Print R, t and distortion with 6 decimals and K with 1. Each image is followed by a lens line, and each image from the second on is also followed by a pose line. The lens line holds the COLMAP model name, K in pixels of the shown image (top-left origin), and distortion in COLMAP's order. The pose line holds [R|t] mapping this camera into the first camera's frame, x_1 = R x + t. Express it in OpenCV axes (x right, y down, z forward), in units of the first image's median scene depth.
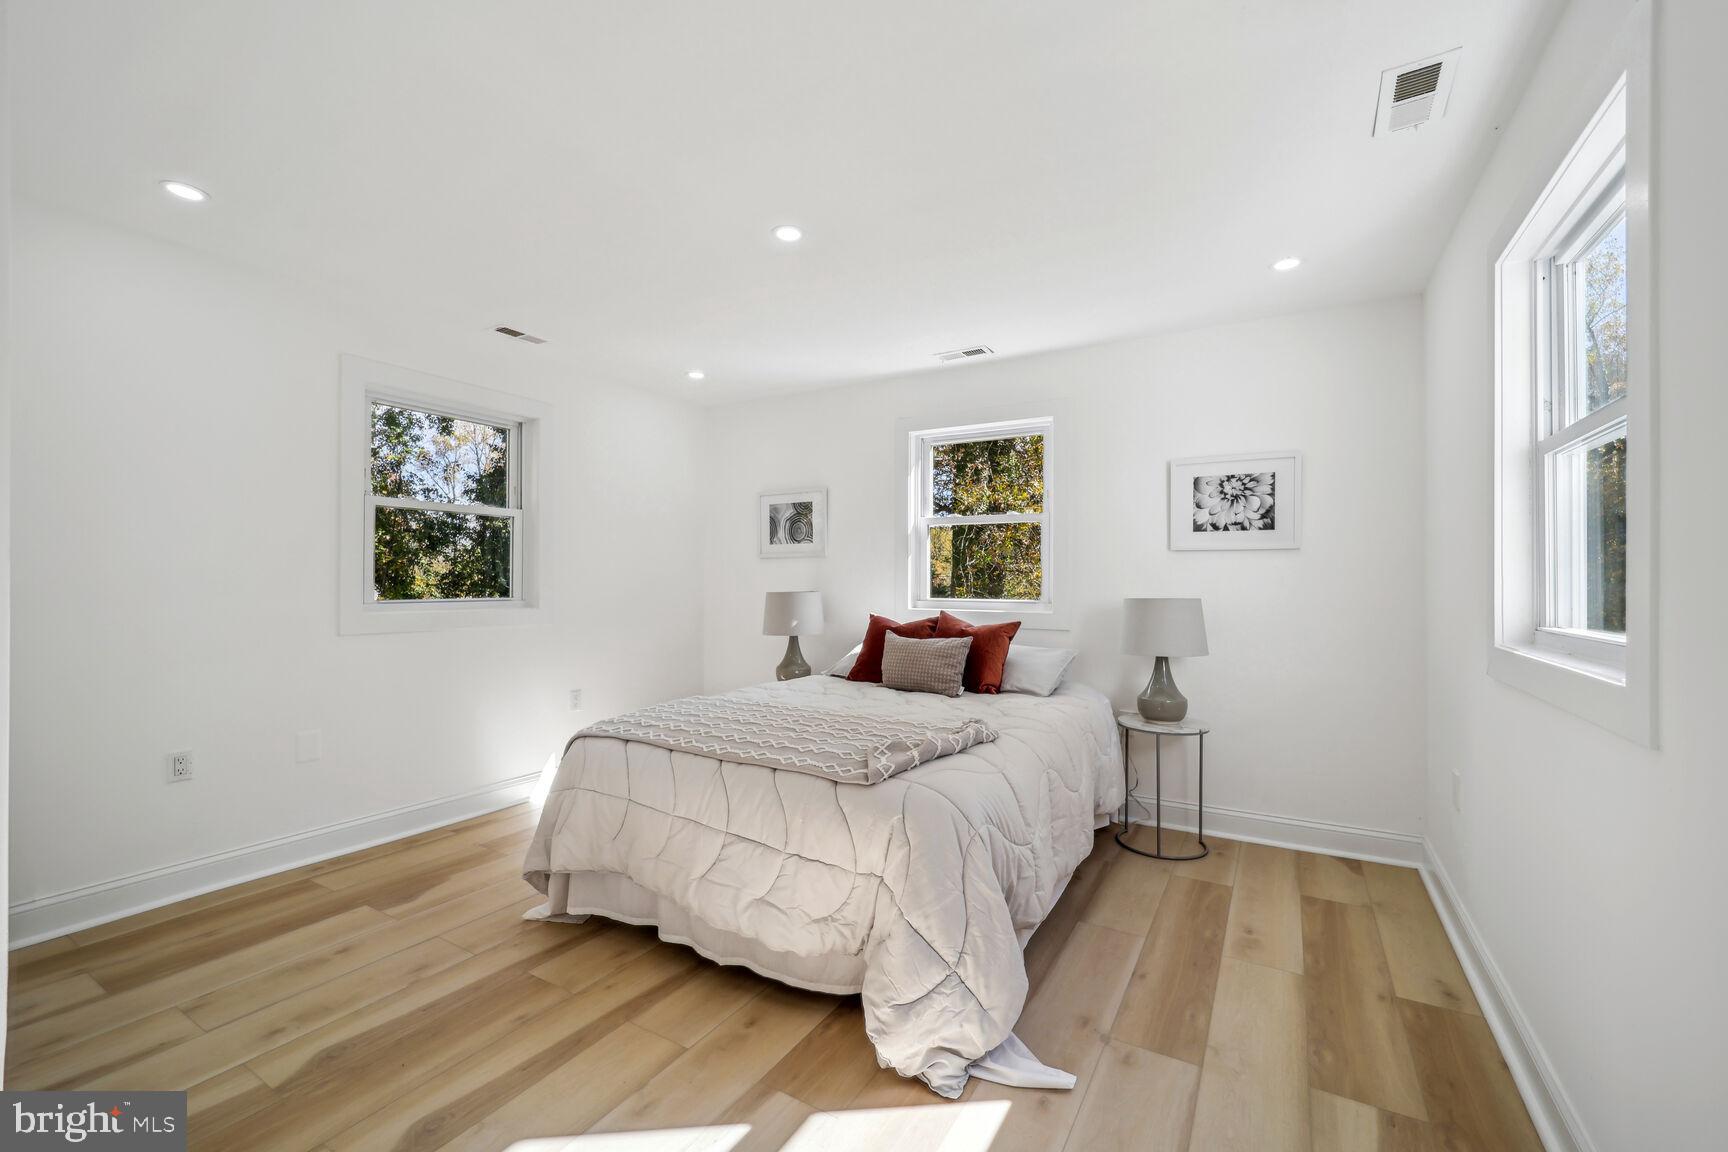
lens RADIAL K [[709.4, 0, 861.7], [0, 709.4, 576.0], [0, 0, 1]] dist [0.000059, -0.000681]
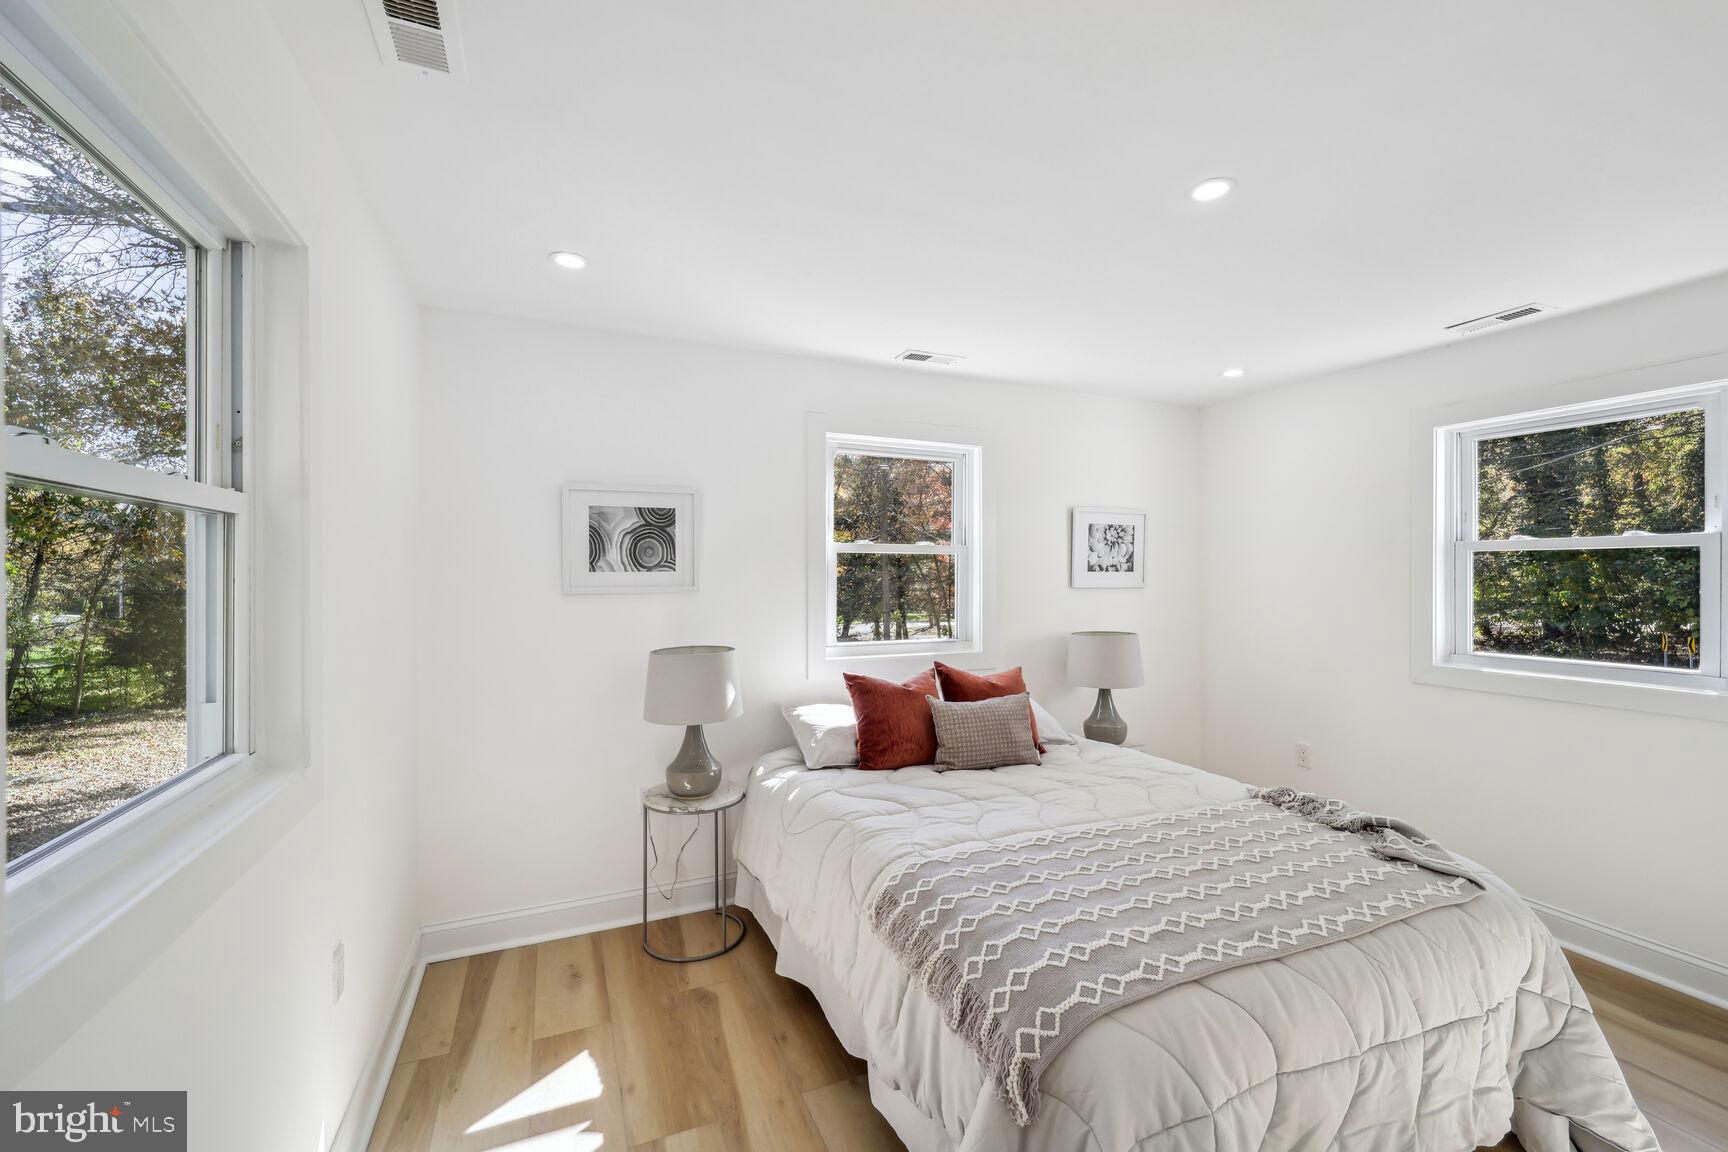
lens RADIAL K [[709.4, 0, 861.7], [0, 709.4, 576.0], [0, 0, 1]] dist [0.000059, -0.000681]
pose [[0.579480, -0.009933, 0.814926, -0.669392], [-0.005656, 0.999853, 0.016209, -0.071571], [-0.814967, -0.014002, 0.579339, 0.634196]]
